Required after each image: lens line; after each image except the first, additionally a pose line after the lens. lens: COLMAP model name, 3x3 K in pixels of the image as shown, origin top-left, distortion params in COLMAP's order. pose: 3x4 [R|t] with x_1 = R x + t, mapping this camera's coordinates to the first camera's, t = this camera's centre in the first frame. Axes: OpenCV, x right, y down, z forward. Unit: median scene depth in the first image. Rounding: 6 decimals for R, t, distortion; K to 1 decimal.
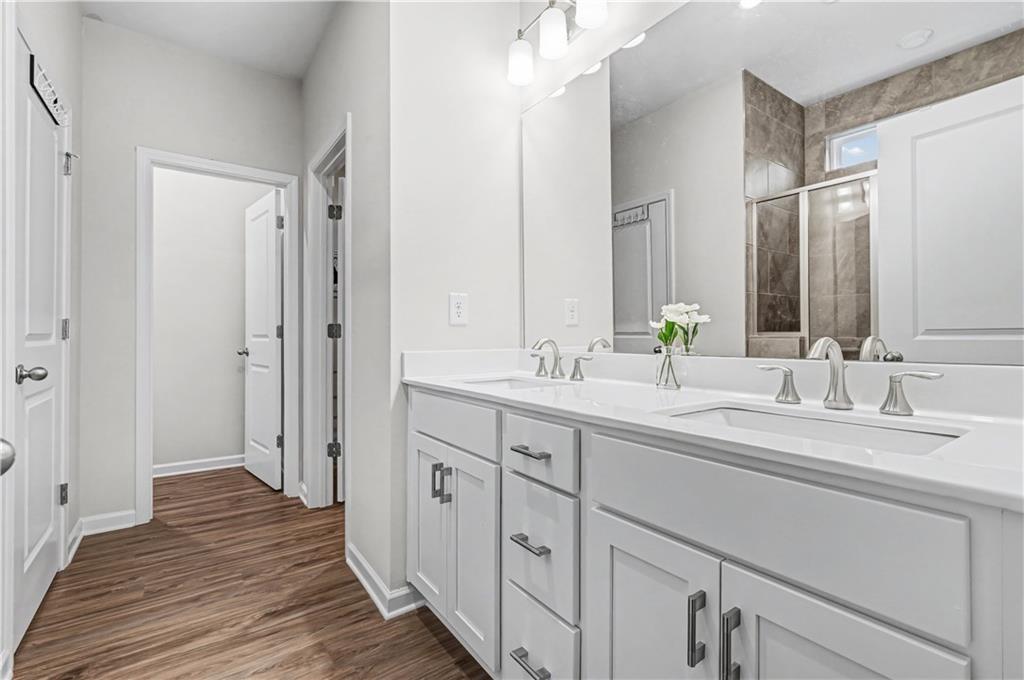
lens RADIAL K [[463.8, 0, 510.5], [0, 463.8, 336.1], [0, 0, 1]] dist [0.016632, -0.000119]
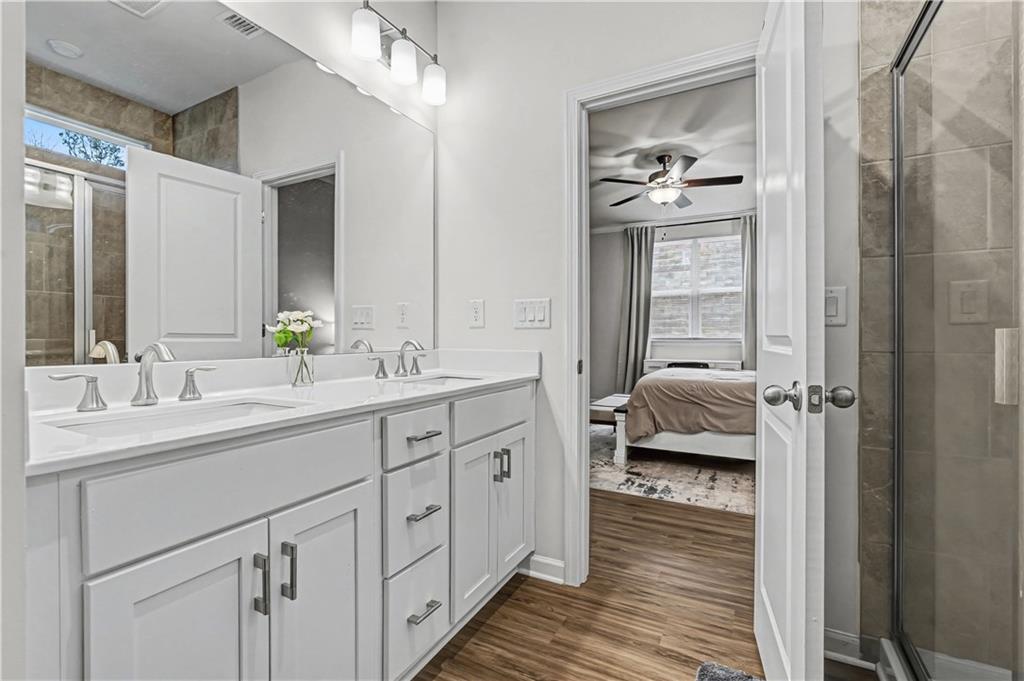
lens RADIAL K [[463.8, 0, 510.5], [0, 463.8, 336.6], [0, 0, 1]] dist [0.016632, -0.000119]
pose [[-0.441611, -0.000599, 0.897206, -0.687680], [-0.005874, 0.999980, -0.002224, -0.004453], [-0.897187, -0.006252, -0.441606, 0.807205]]
